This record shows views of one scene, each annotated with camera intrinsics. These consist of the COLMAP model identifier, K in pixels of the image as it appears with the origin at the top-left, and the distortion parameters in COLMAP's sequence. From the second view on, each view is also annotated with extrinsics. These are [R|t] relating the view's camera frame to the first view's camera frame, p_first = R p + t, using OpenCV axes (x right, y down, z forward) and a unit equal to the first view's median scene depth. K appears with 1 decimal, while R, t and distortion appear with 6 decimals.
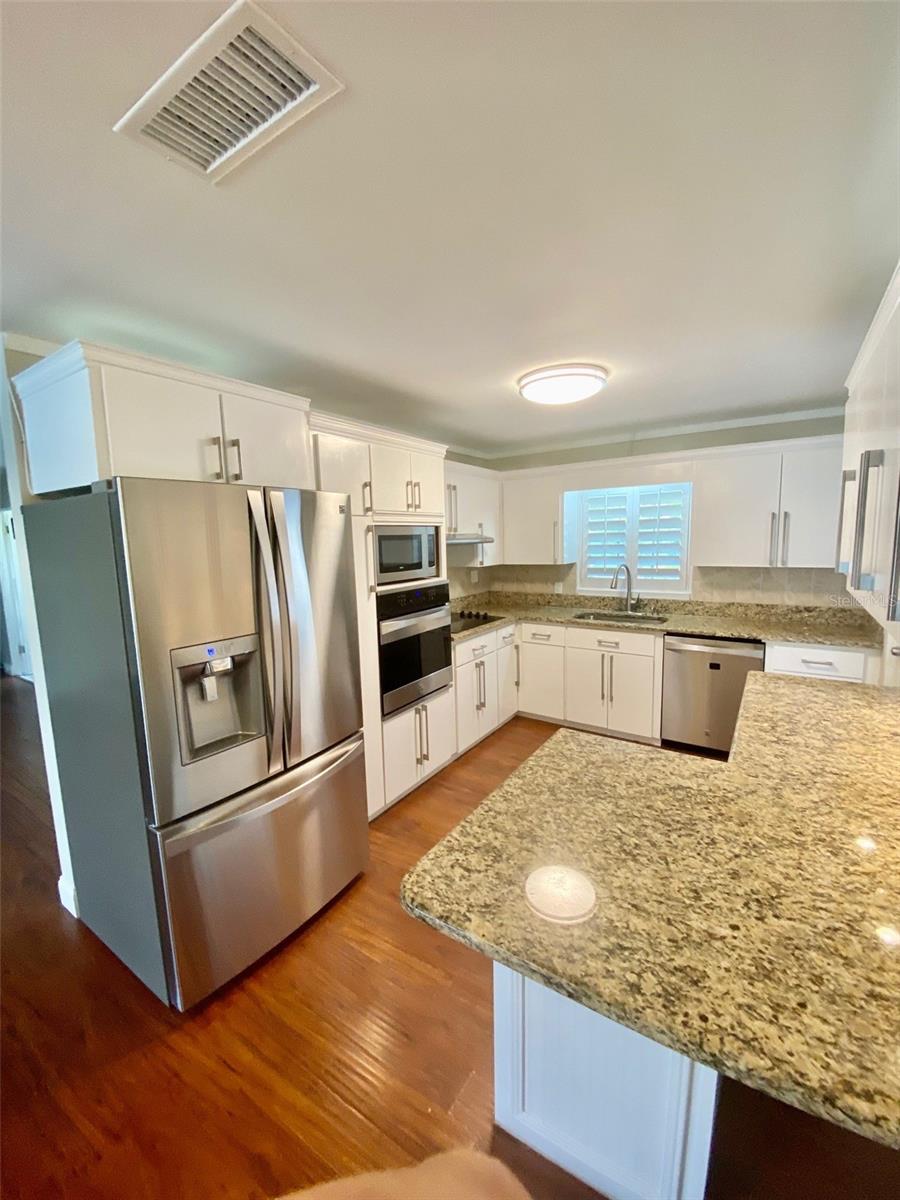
lens RADIAL K [[489.4, 0, 450.0], [0, 489.4, 600.0], [0, 0, 1]] dist [0.055740, -0.043006]
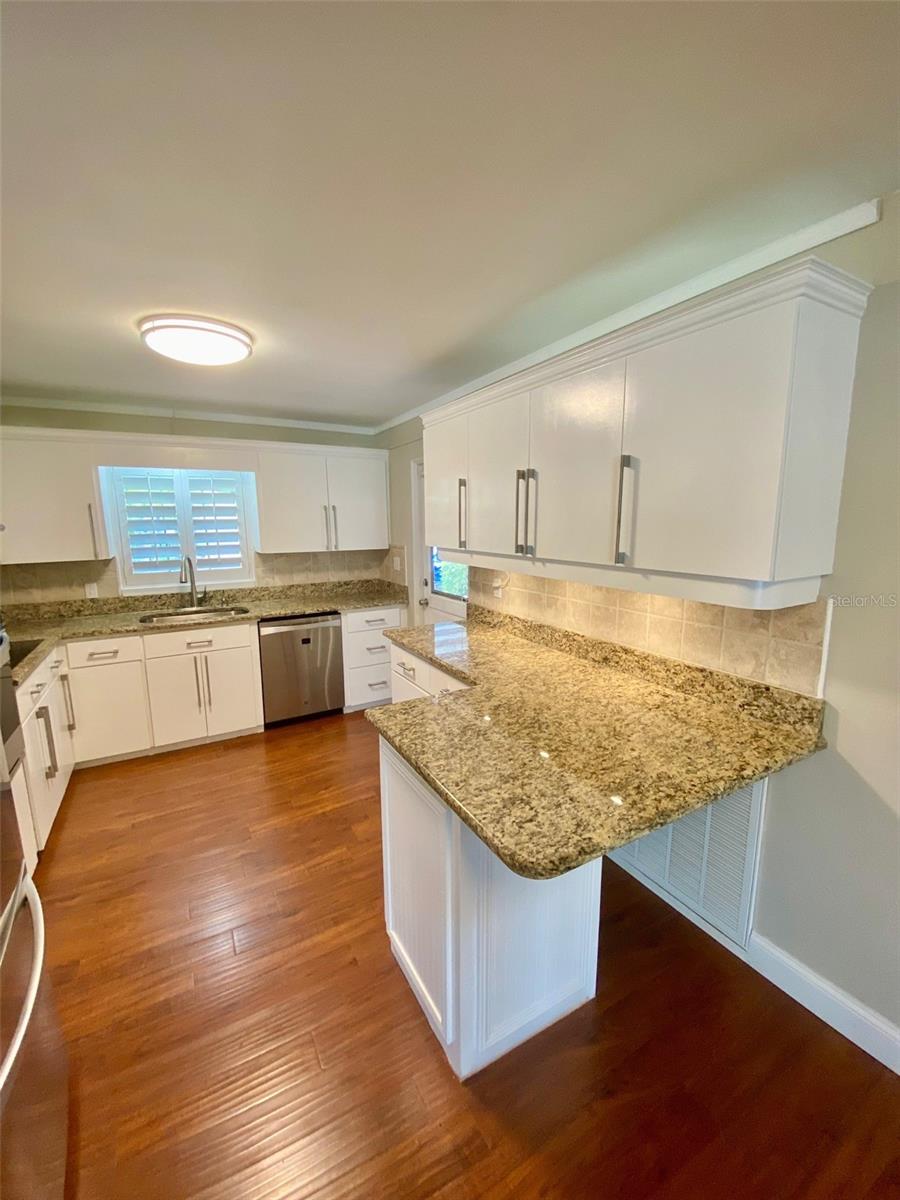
lens RADIAL K [[489.4, 0, 450.0], [0, 489.4, 600.0], [0, 0, 1]] dist [0.055740, -0.043006]
pose [[0.450631, -0.126941, 0.883639, -0.451385], [0.116543, 0.989732, 0.082749, -0.019478], [-0.885070, 0.065693, 0.460798, 0.303145]]
